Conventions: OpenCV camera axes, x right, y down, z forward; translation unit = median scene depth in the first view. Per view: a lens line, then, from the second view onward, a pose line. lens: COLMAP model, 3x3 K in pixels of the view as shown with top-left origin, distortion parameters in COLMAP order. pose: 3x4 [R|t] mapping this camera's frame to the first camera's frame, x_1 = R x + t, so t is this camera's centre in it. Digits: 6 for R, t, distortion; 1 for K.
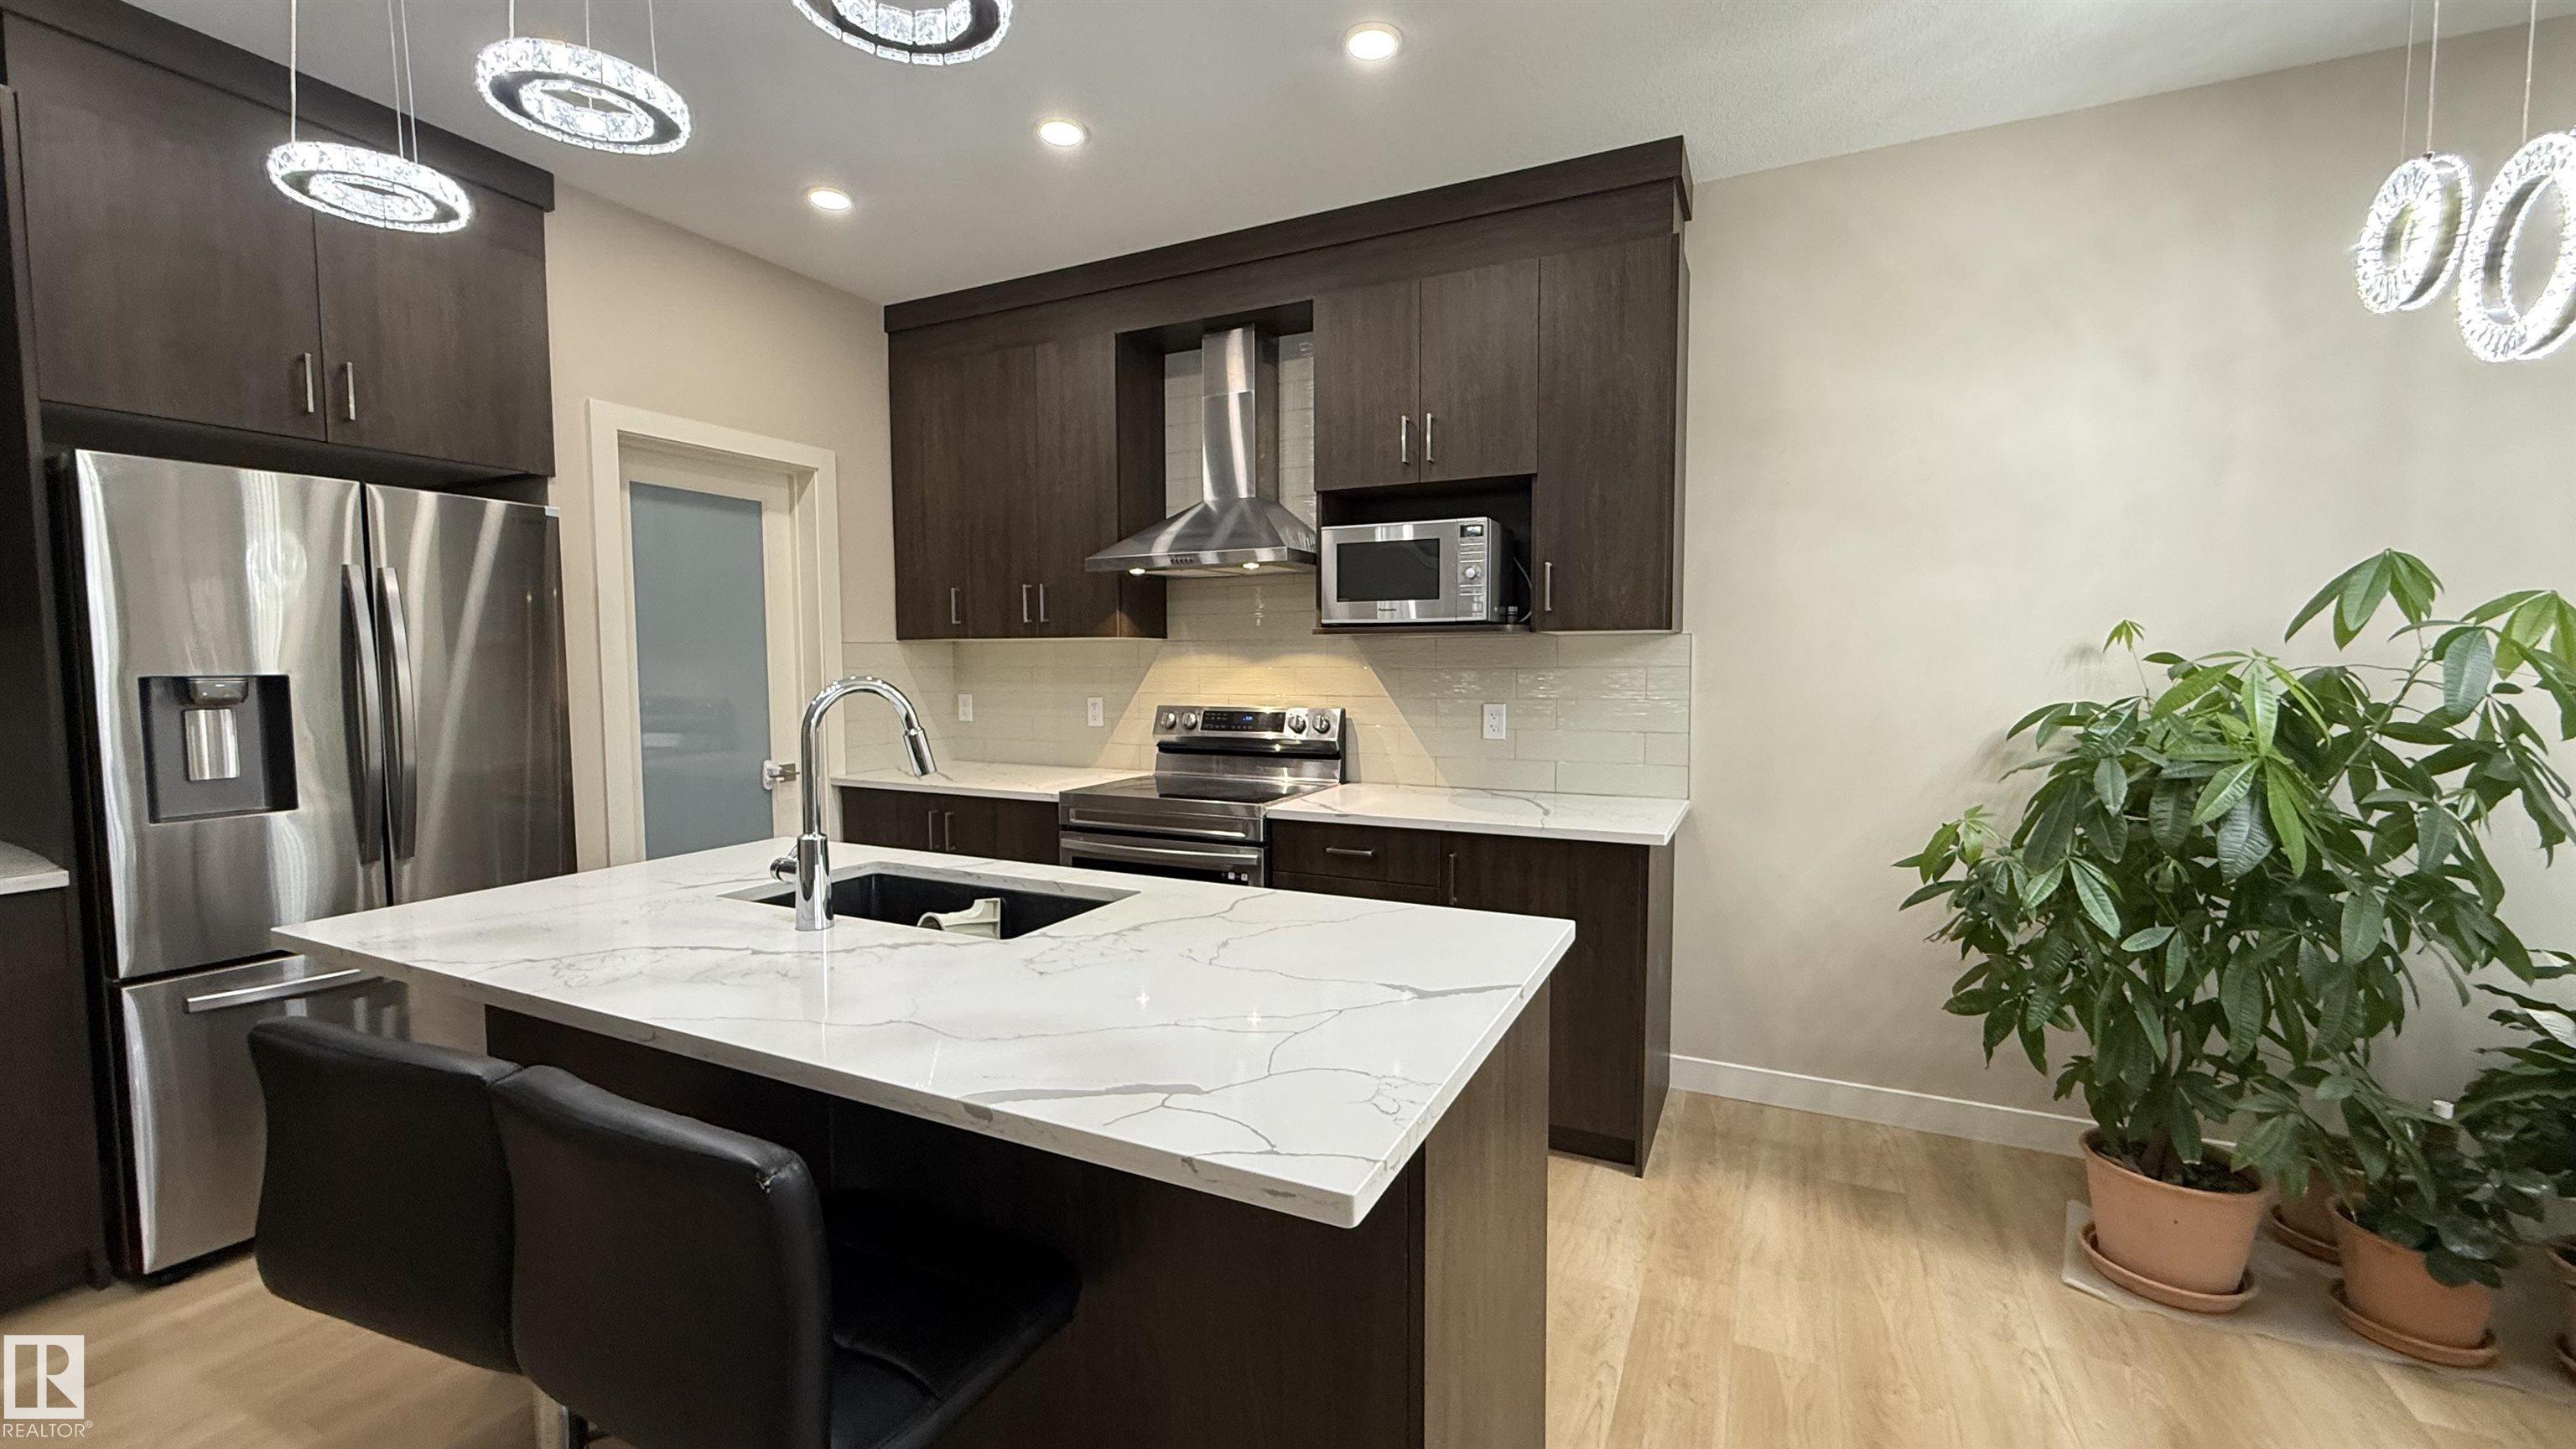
lens RADIAL K [[1024.5, 0, 1281.8], [0, 1024.5, 723.1], [0, 0, 1]] dist [0.001204, 0.000226]
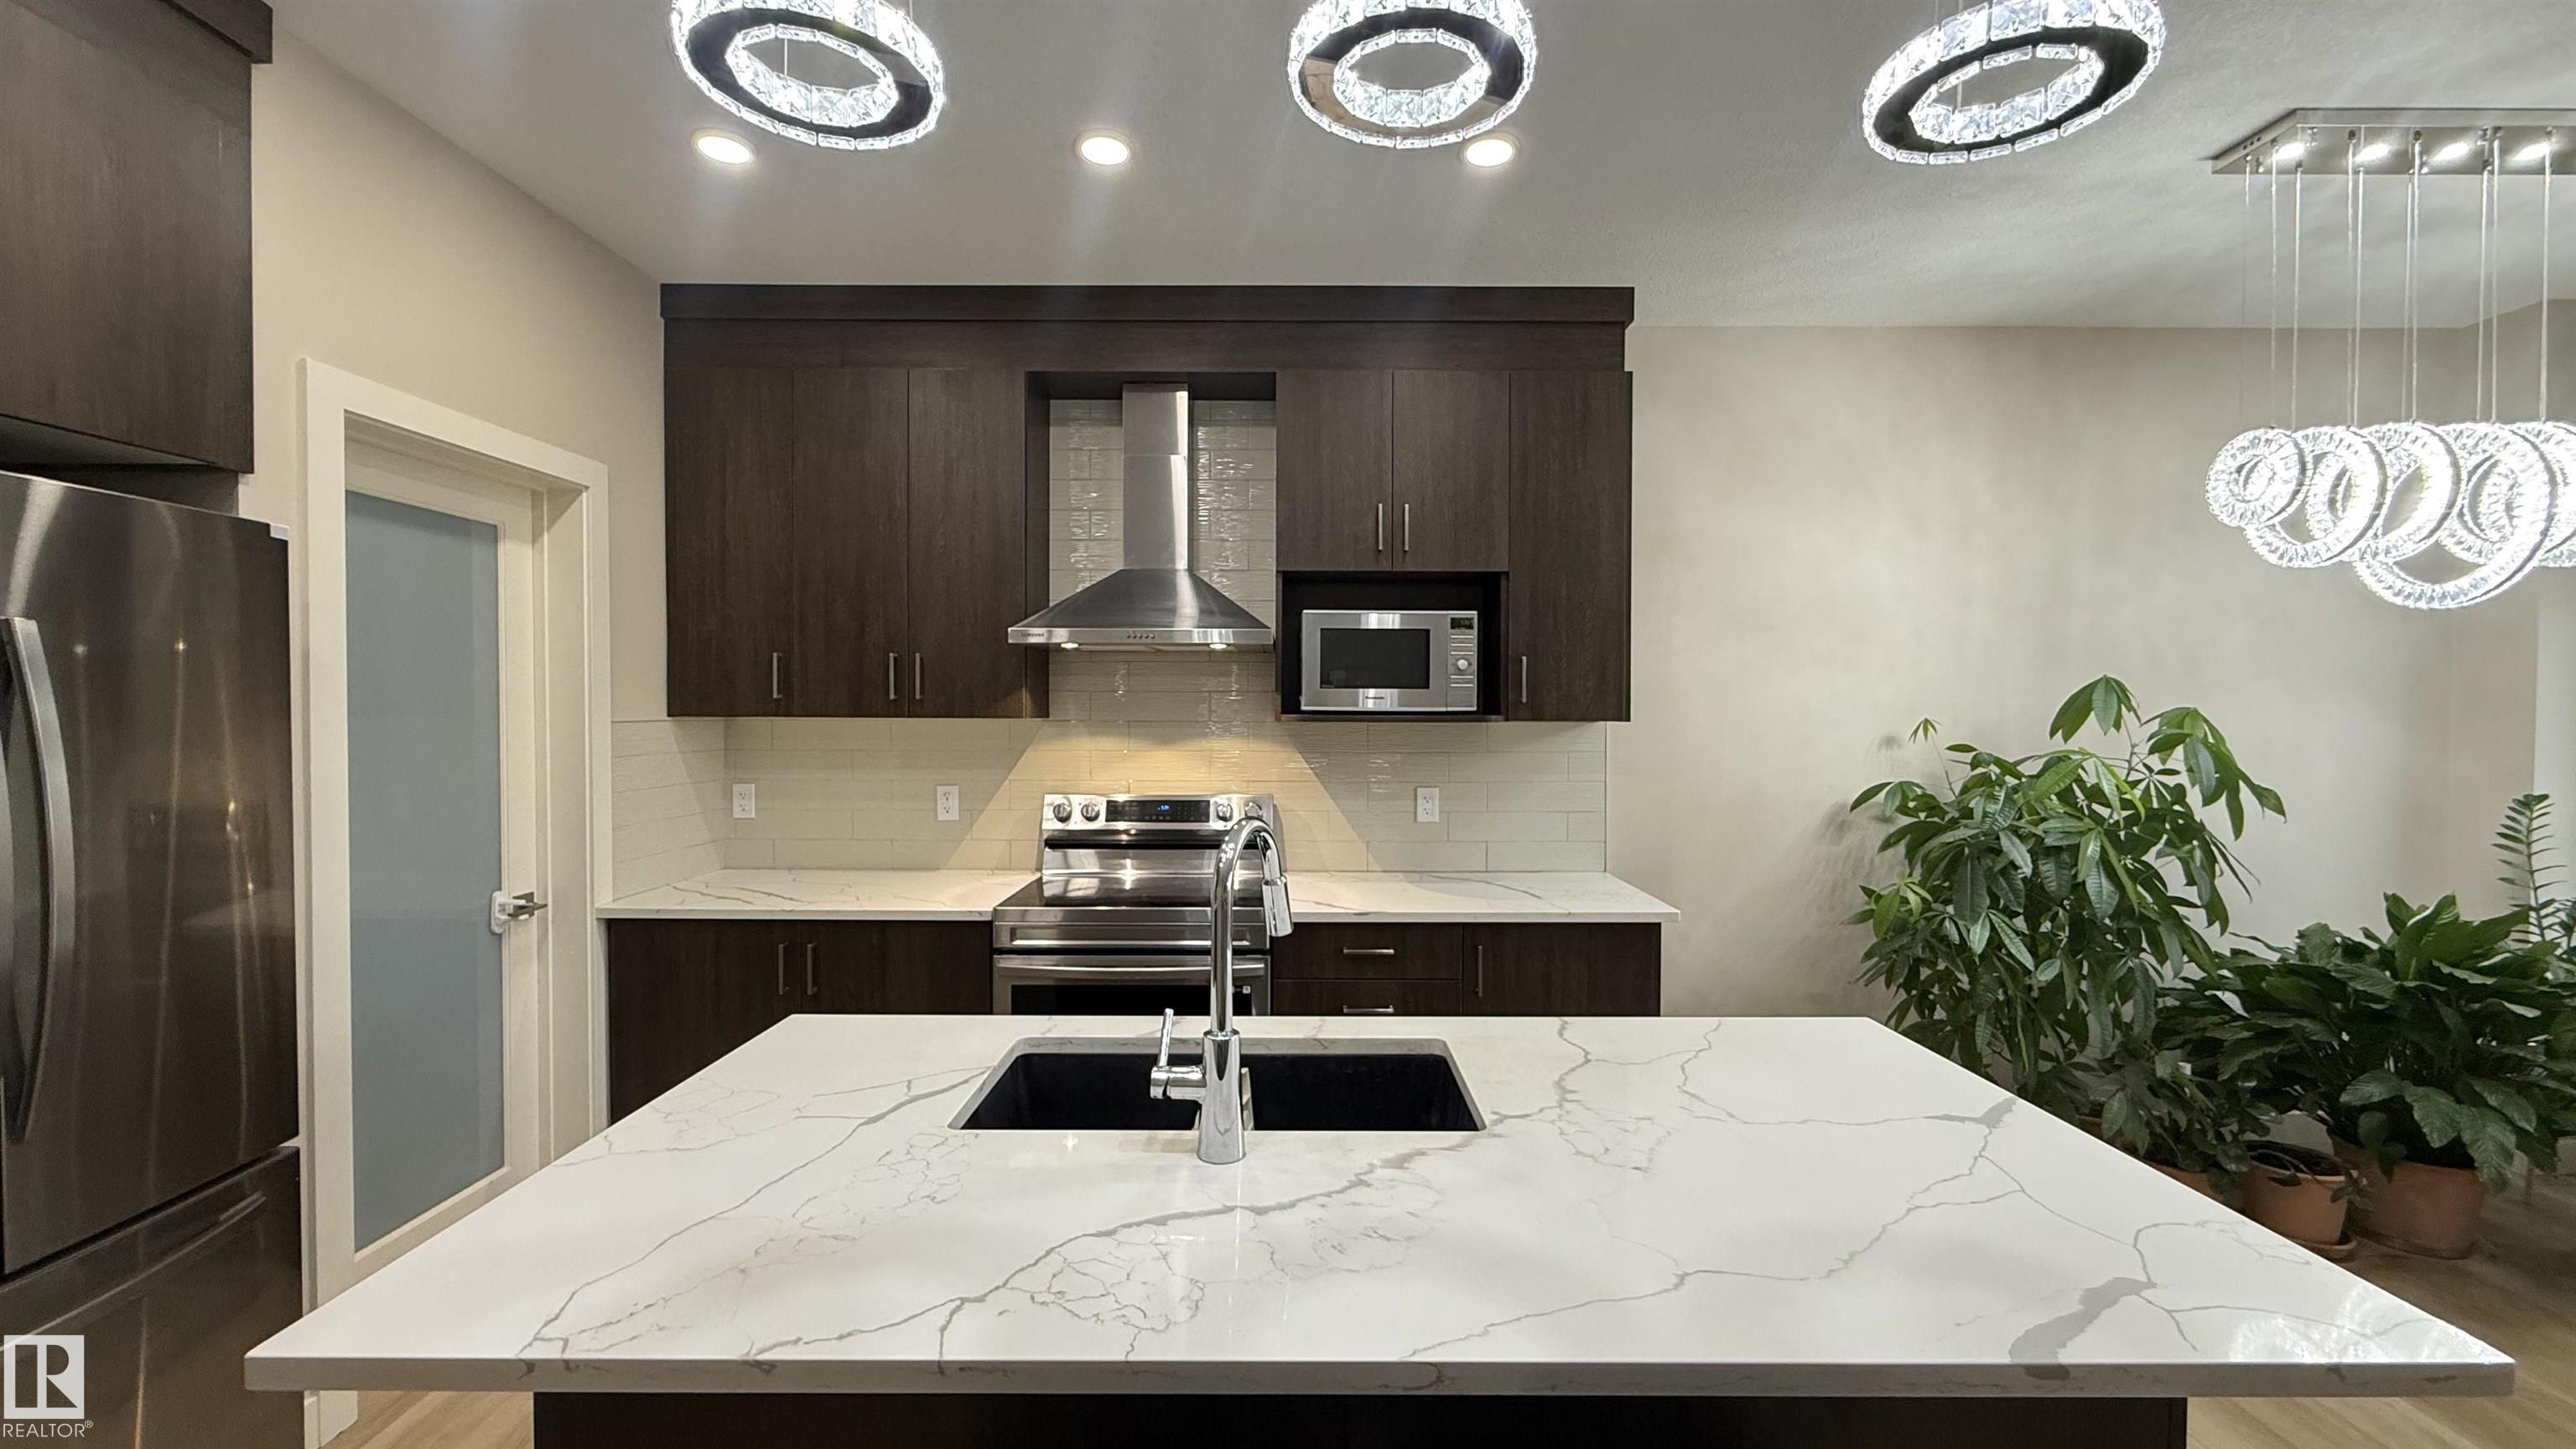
lens RADIAL K [[1024.5, 0, 1281.8], [0, 1024.5, 723.1], [0, 0, 1]] dist [0.001204, 0.000226]
pose [[0.897537, 0.000330, 0.440939, -0.406679], [0.021205, 0.998810, -0.043910, -0.044795], [-0.440429, 0.048761, 0.896462, 0.159449]]
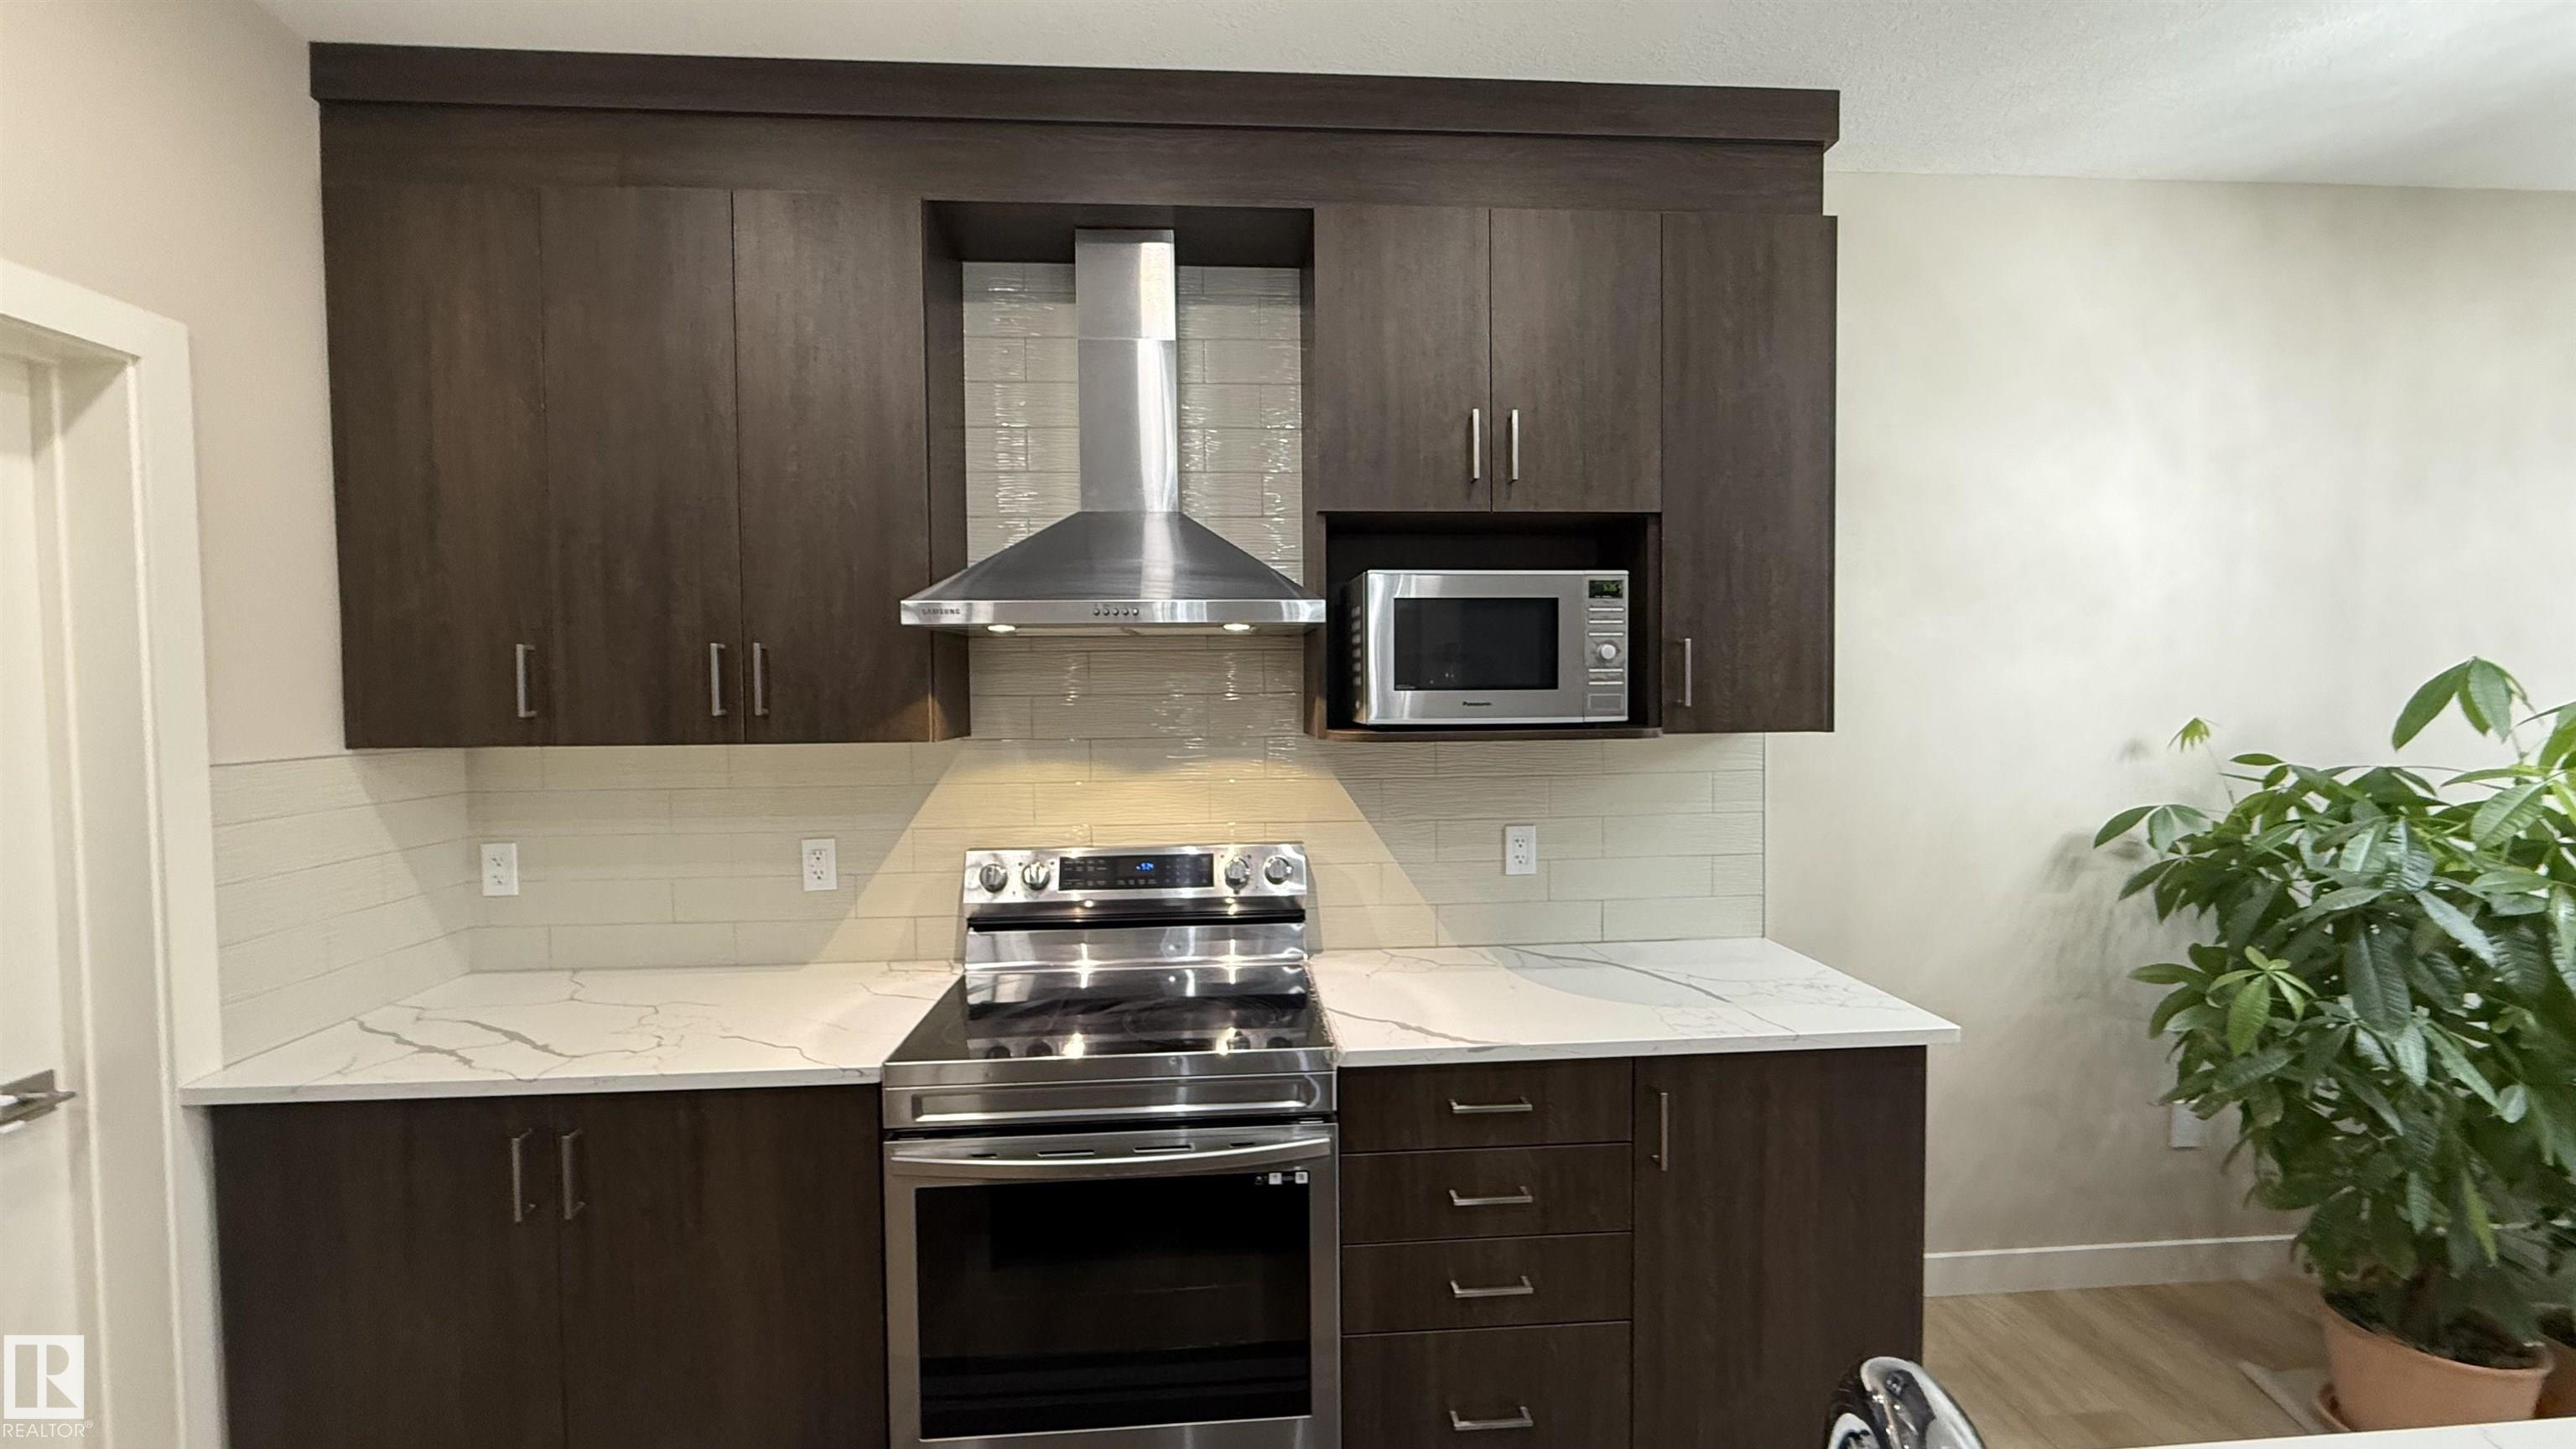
lens RADIAL K [[1024.5, 0, 1281.8], [0, 1024.5, 723.1], [0, 0, 1]] dist [0.001204, 0.000226]
pose [[0.863551, -0.021169, 0.503817, -0.324241], [0.038847, 0.998942, -0.024611, -0.086678], [-0.502763, 0.040824, 0.863460, 0.502961]]
